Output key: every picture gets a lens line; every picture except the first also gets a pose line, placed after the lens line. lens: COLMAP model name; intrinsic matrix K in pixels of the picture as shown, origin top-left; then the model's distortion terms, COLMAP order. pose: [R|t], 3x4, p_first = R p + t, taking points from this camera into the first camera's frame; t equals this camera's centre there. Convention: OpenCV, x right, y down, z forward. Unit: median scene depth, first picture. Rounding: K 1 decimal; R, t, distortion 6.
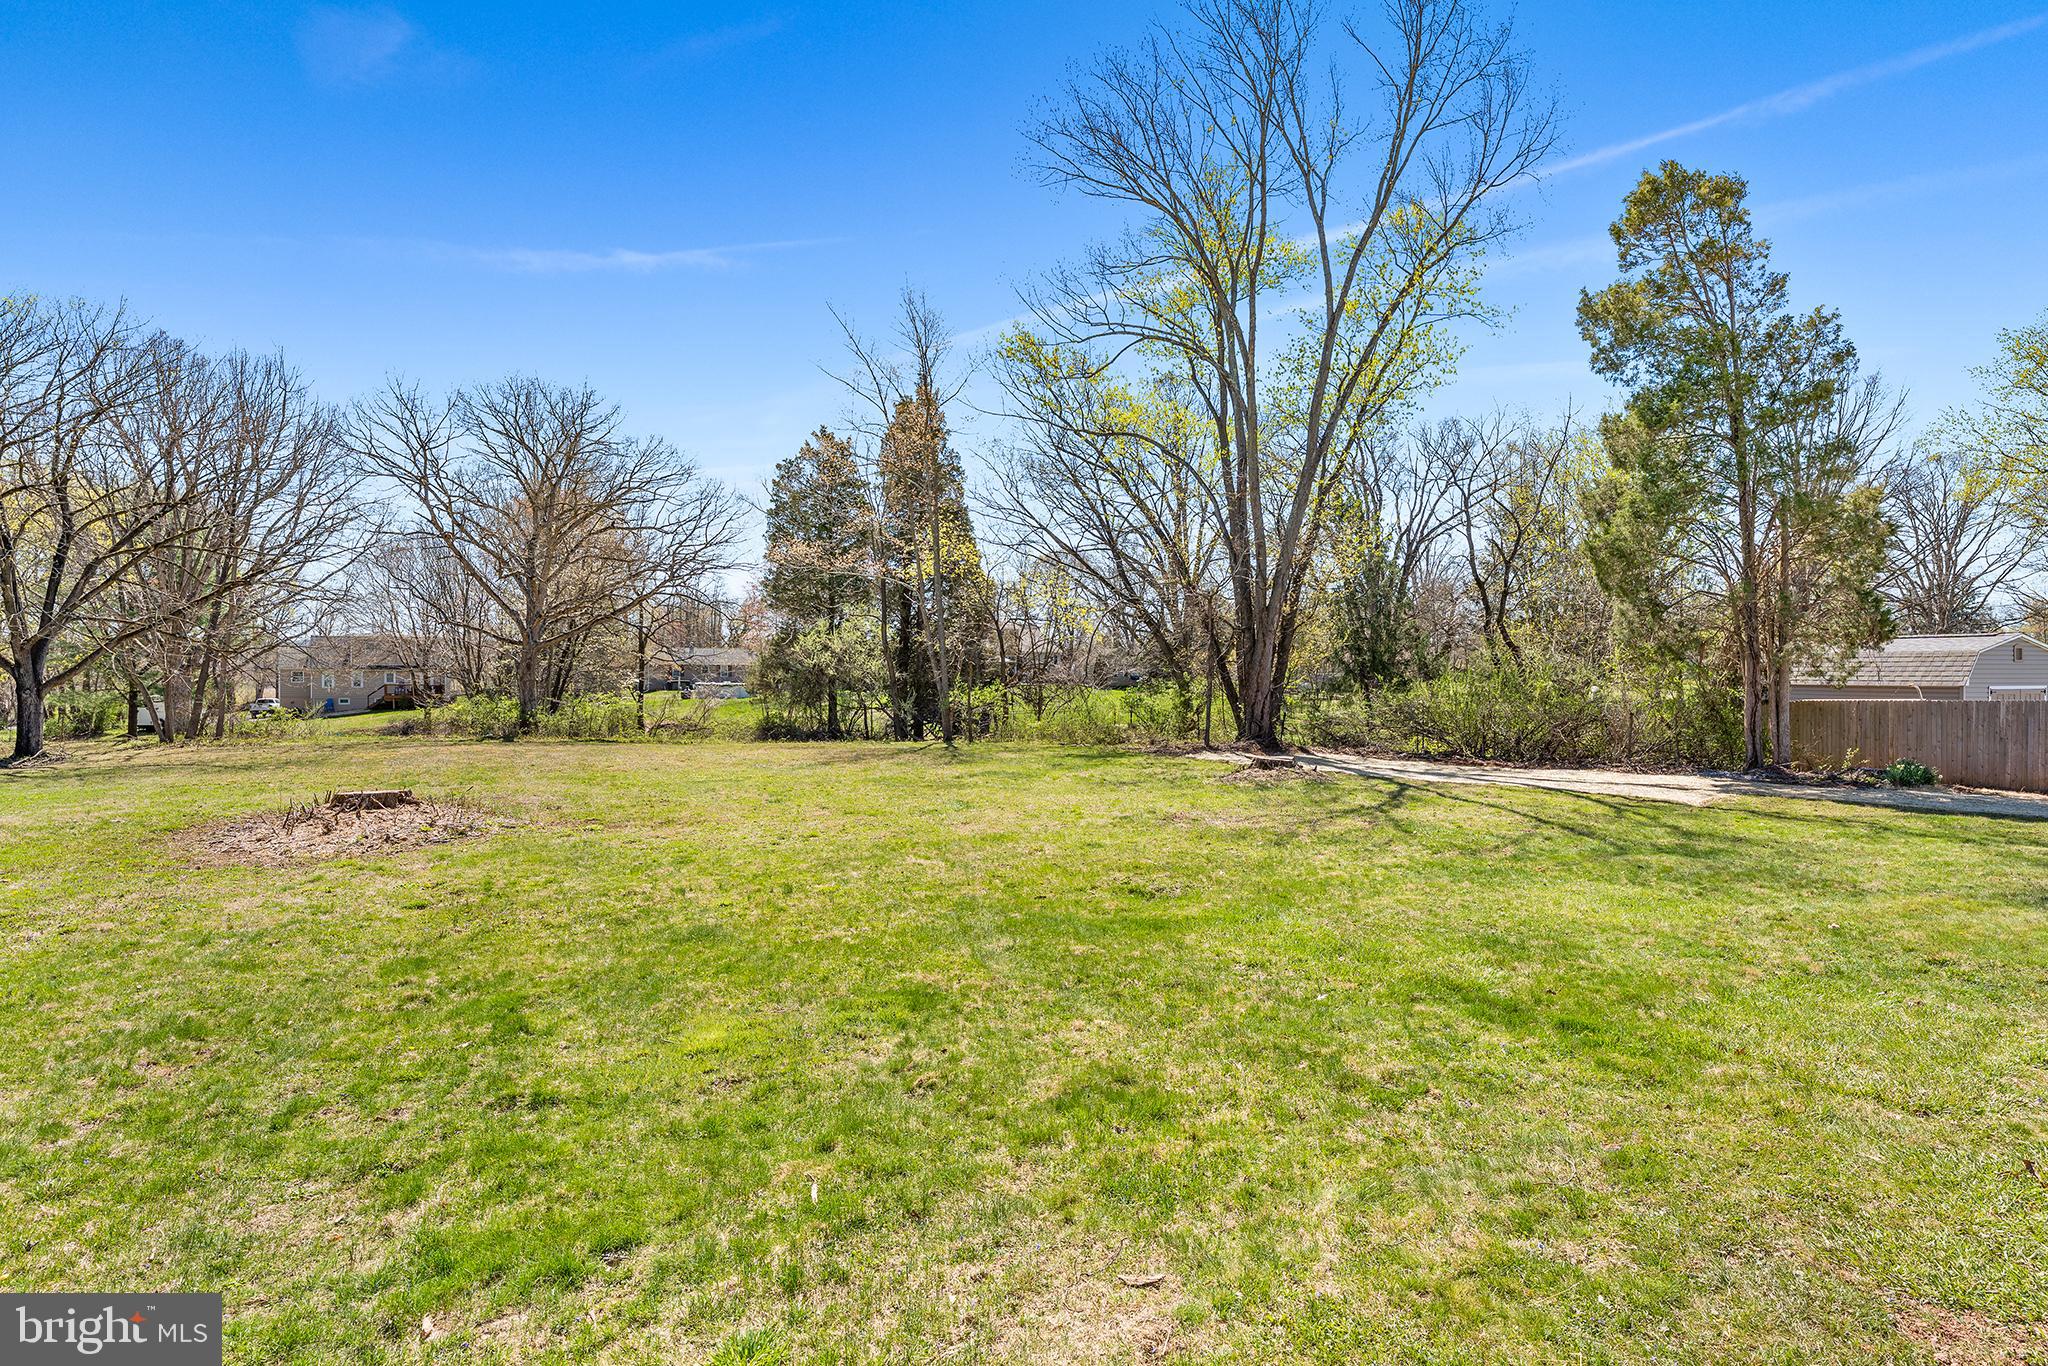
lens RADIAL K [[1075.0, 0, 1014.9], [0, 1075.0, 668.6], [0, 0, 1]] dist [-0.005066, -0.000035]
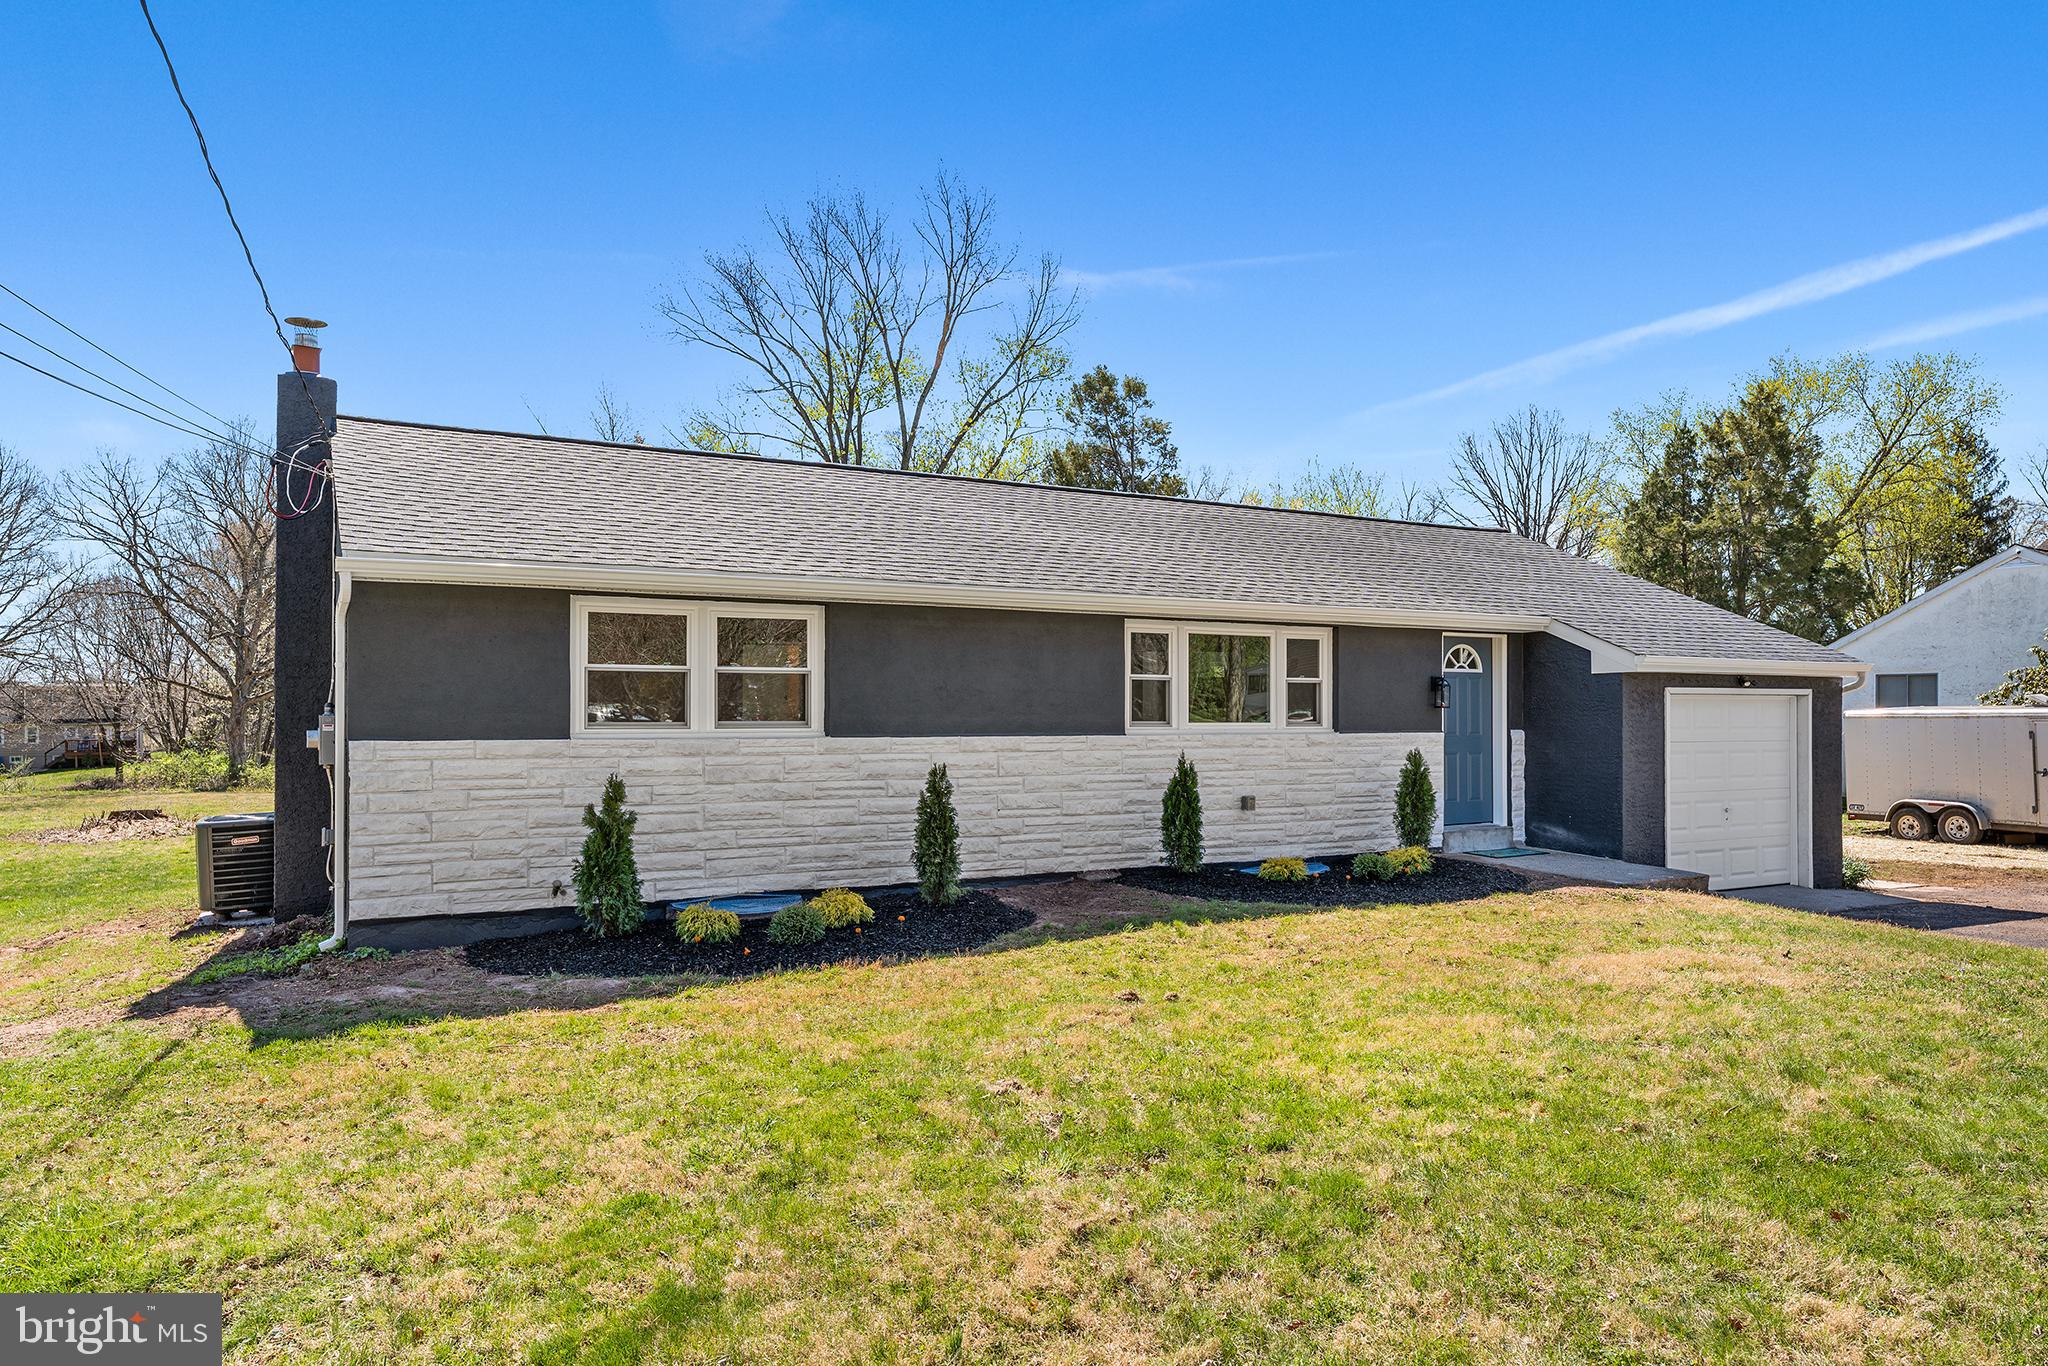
lens RADIAL K [[1333.3, 0, 1017.3], [0, 1333.3, 697.5], [0, 0, 1]] dist [0.004875, 0.001404]
pose [[0.994283, -0.003664, 0.106718, 0.158371], [0.005066, 0.999904, -0.012874, -0.005225], [-0.106661, 0.013341, 0.994206, -0.364161]]
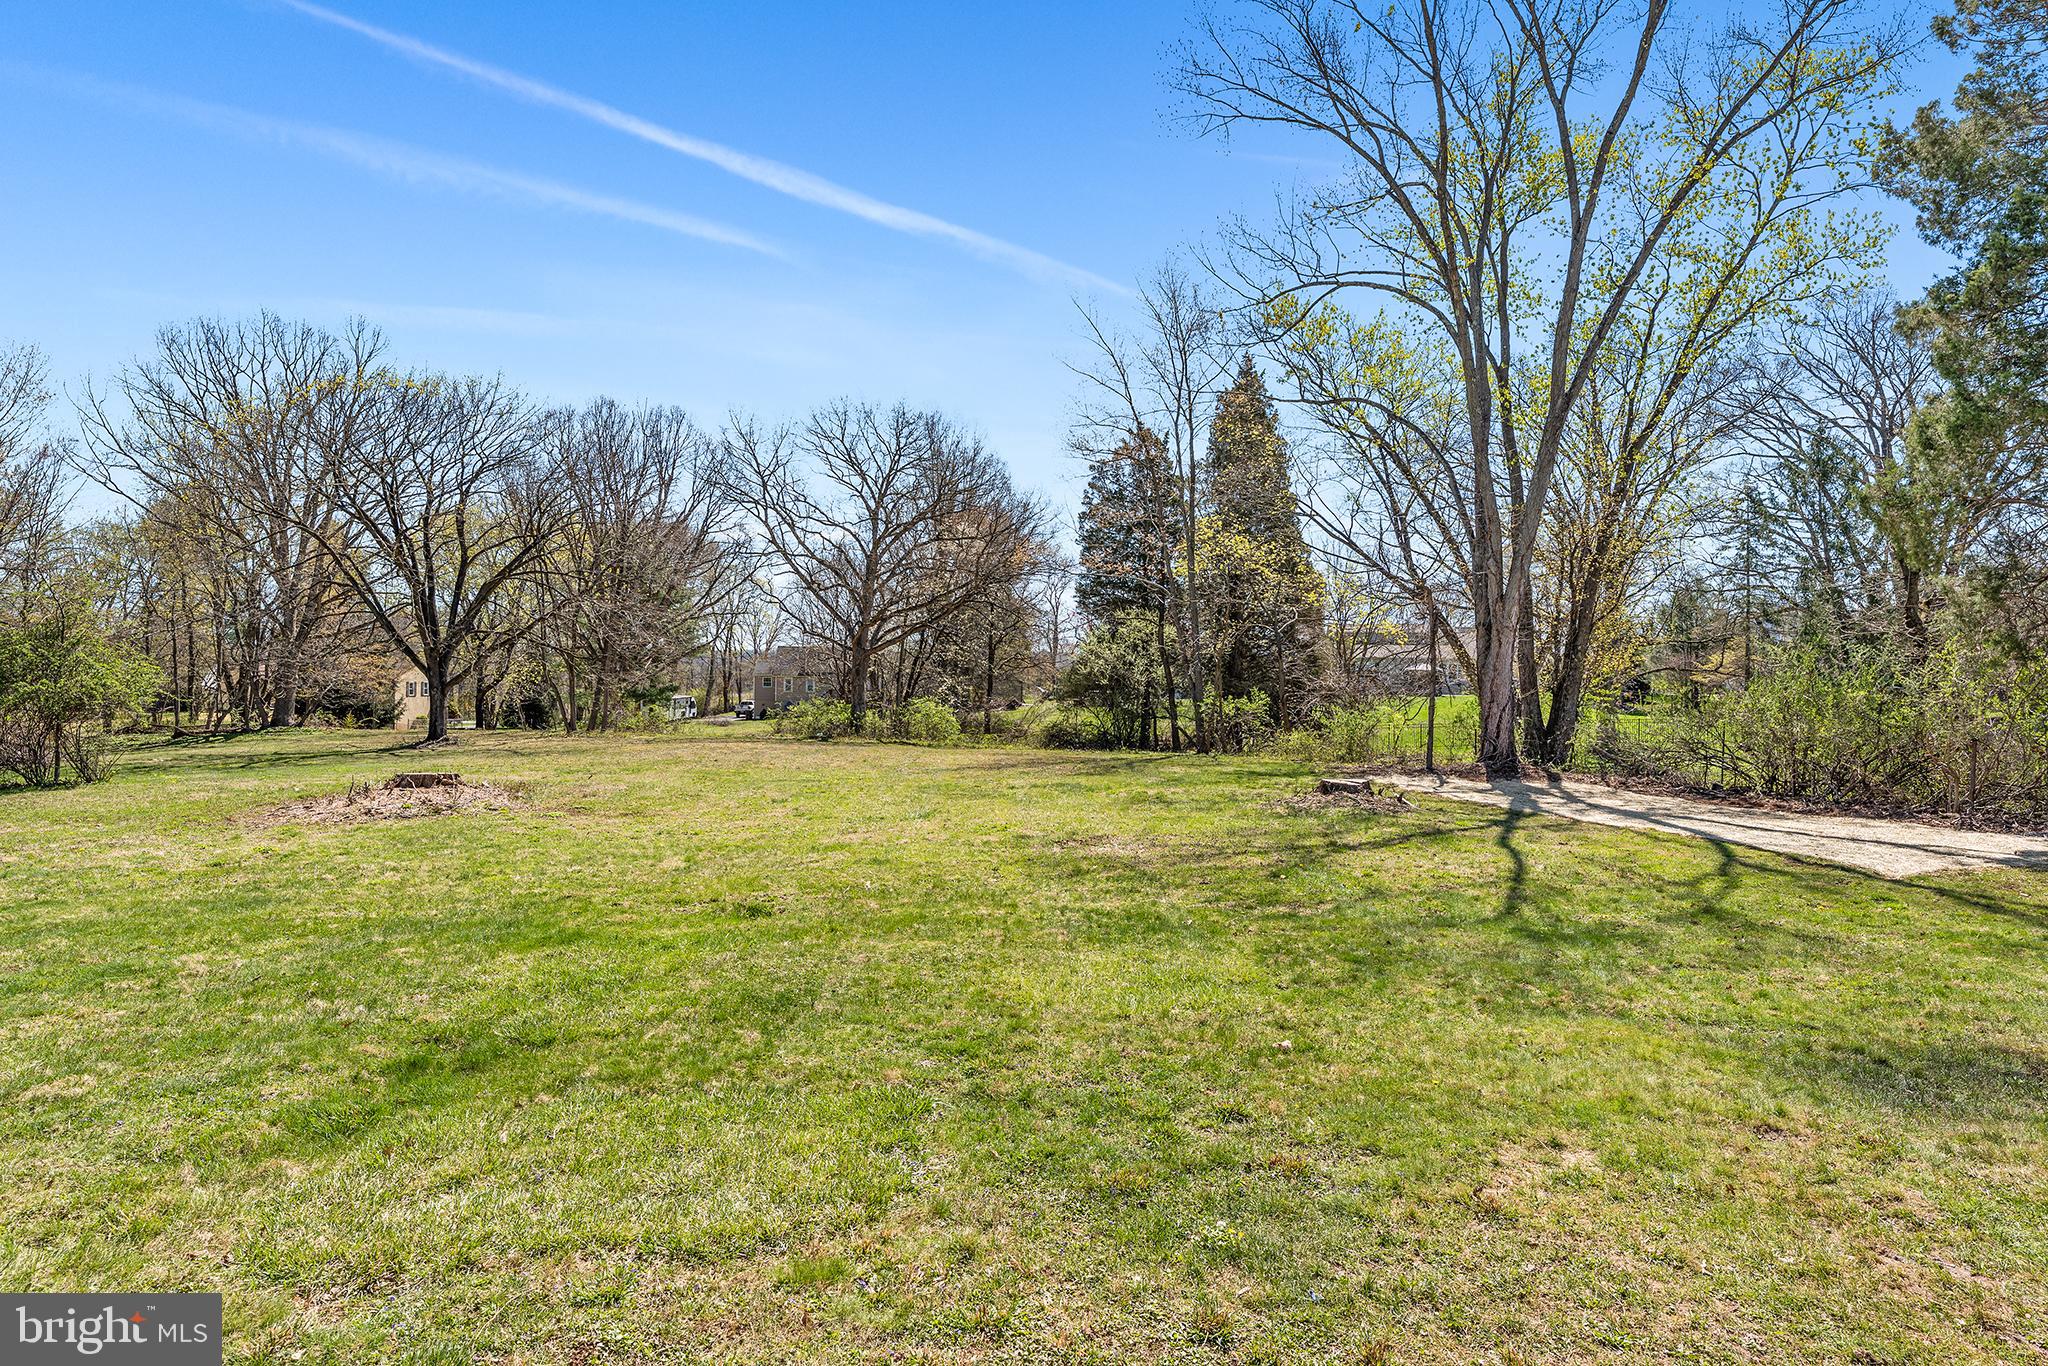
lens RADIAL K [[1128.5, 0, 1028.4], [0, 1128.5, 690.3], [0, 0, 1]] dist [0.006884, 0.001081]
pose [[0.907553, 0.008768, -0.419845, 0.174811], [-0.004915, 0.999935, 0.010258, 0.003775], [0.419908, -0.007246, 0.907538, 0.049282]]
